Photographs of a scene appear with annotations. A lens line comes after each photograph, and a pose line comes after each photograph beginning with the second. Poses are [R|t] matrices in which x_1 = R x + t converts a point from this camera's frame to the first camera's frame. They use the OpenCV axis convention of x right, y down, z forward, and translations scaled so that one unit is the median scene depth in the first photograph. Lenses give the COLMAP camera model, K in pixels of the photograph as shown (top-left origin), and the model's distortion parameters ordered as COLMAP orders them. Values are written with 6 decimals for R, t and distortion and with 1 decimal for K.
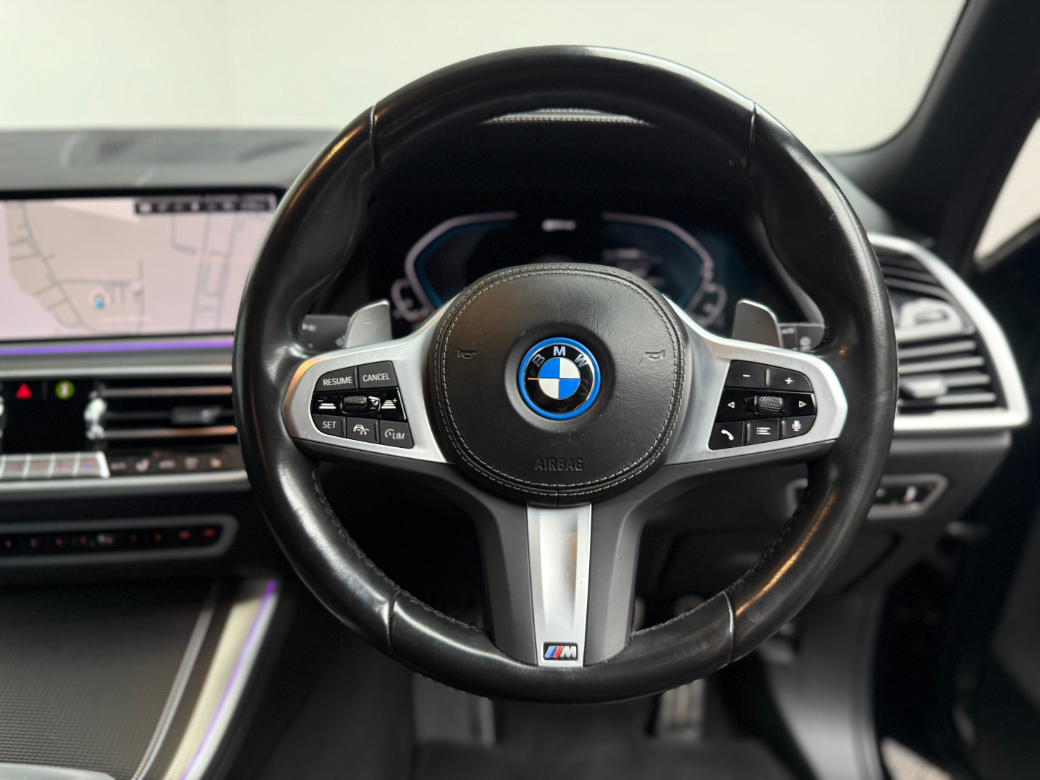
lens RADIAL K [[723.7, 0, 524.8], [0, 723.7, 391.2], [0, 0, 1]] dist [0.035752, -0.006064]
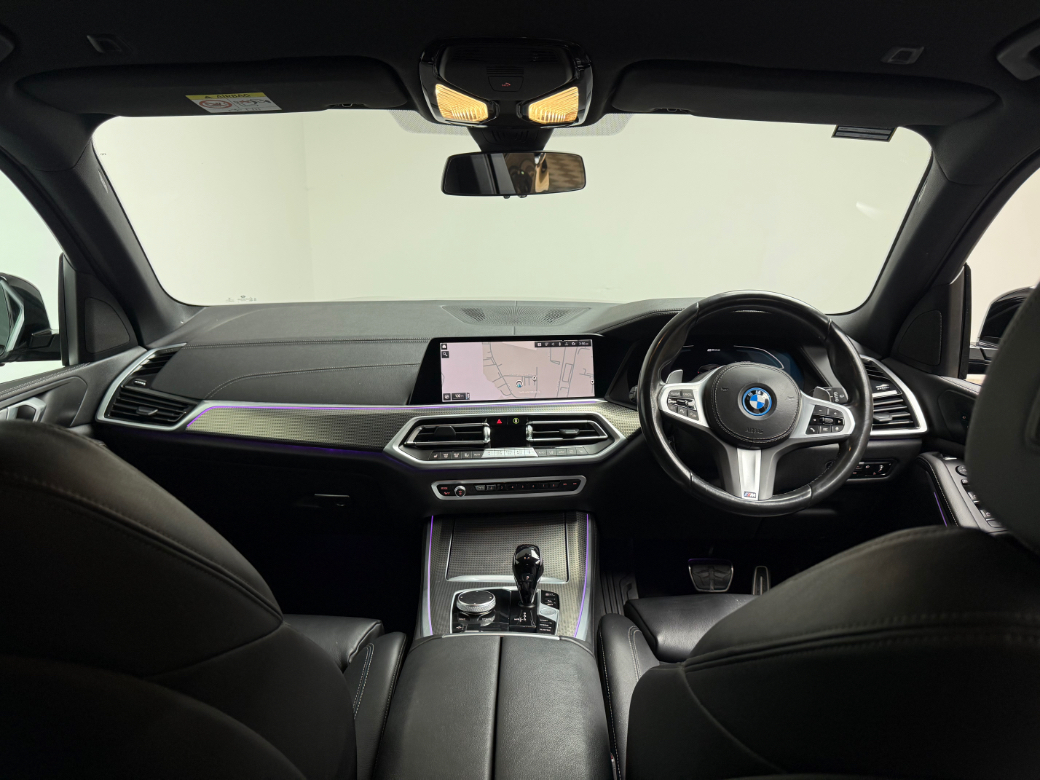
lens RADIAL K [[723.7, 0, 501.9], [0, 723.7, 414.7], [0, 0, 1]] dist [0.035752, -0.006064]
pose [[0.999743, 0.004676, 0.022172, -0.730287], [-0.001475, 0.989831, -0.142238, 0.309605], [-0.022612, 0.142169, 0.989584, -1.293715]]
